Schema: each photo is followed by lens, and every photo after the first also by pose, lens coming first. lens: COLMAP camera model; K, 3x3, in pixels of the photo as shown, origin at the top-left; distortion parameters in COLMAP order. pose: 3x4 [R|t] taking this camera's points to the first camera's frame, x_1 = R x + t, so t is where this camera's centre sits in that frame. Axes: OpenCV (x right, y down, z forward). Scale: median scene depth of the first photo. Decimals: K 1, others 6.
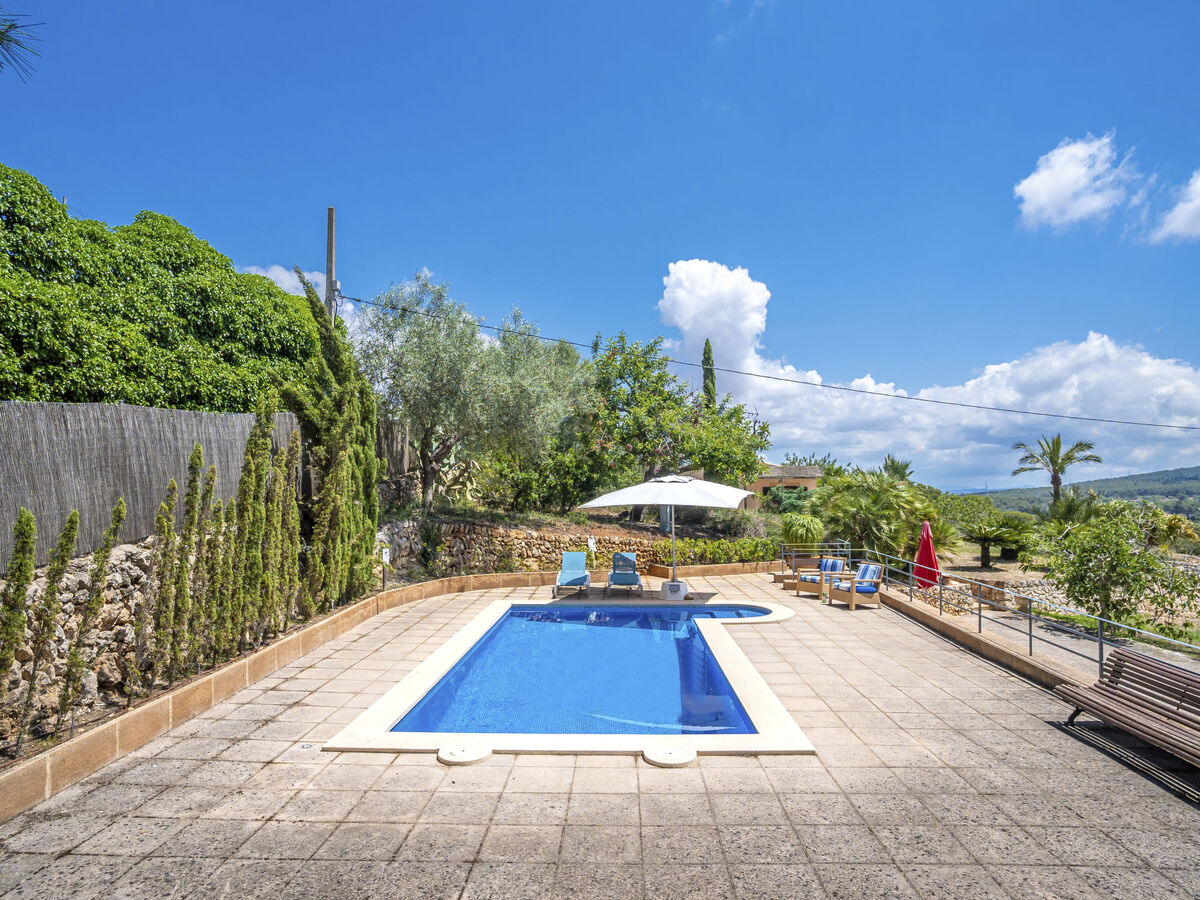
lens RADIAL K [[748.3, 0, 609.6], [0, 748.3, 449.9], [0, 0, 1]] dist [-0.068012, 0.051425]
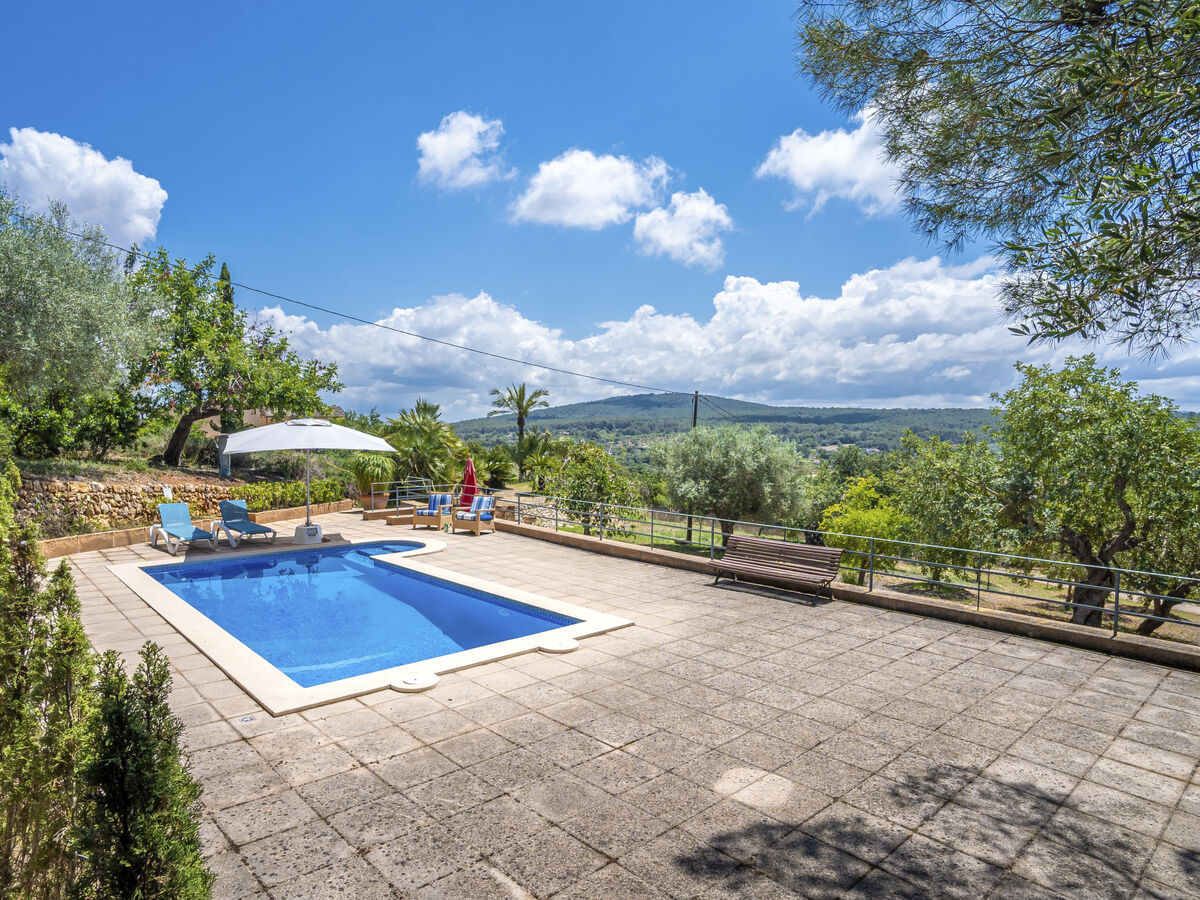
lens RADIAL K [[772.8, 0, 626.4], [0, 772.8, 451.3], [0, 0, 1]] dist [-0.075647, 0.061586]
pose [[0.685087, -0.021103, 0.728156, -0.351775], [-0.043153, 0.996649, 0.069484, -0.009421], [-0.727182, -0.079025, 0.681880, 0.012768]]
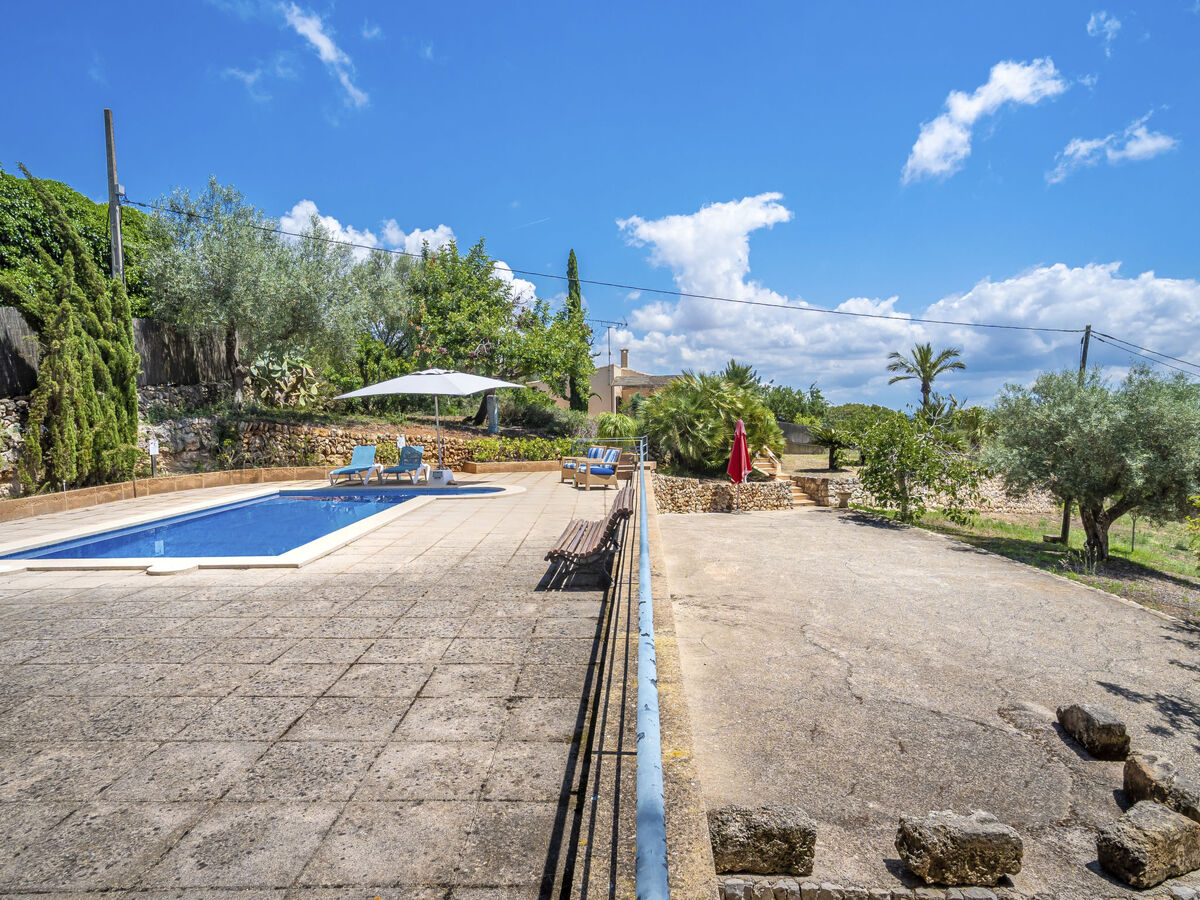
lens RADIAL K [[756.3, 0, 658.1], [0, 756.3, 463.7], [0, 0, 1]] dist [-0.075706, 0.052493]
pose [[0.999431, -0.014401, 0.030496, 0.357874], [0.011121, 0.994399, 0.105108, 0.057978], [-0.031838, -0.104709, 0.993993, -0.075418]]
